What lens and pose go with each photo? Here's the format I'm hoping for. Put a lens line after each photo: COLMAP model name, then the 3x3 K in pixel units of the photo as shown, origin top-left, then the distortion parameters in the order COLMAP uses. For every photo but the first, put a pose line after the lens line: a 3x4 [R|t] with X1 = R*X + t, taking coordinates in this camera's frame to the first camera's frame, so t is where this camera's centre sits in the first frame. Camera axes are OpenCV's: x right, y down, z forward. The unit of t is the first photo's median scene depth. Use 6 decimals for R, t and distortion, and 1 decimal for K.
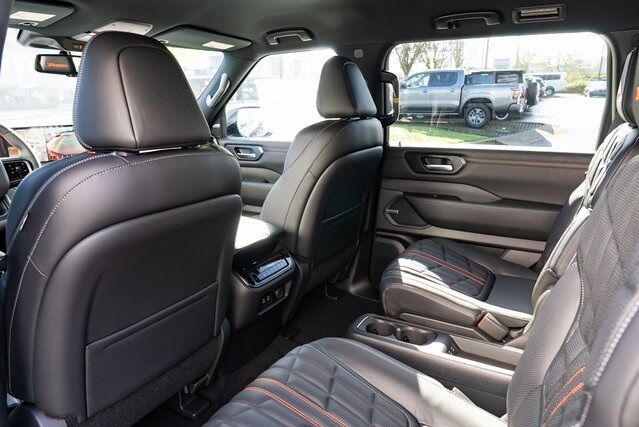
lens RADIAL K [[448.6, 0, 319.5], [0, 448.6, 213.5], [0, 0, 1]] dist [-0.012248, 0.000886]
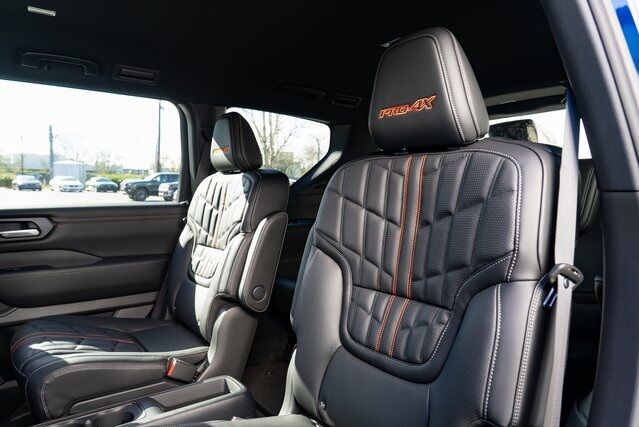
lens RADIAL K [[448.6, 0, 319.5], [0, 448.6, 213.5], [0, 0, 1]] dist [-0.012248, 0.000886]
pose [[0.386479, -0.030292, 0.921801, -0.328536], [0.231454, 0.970662, -0.065142, 0.050372], [-0.892784, 0.238530, 0.382151, 0.250411]]
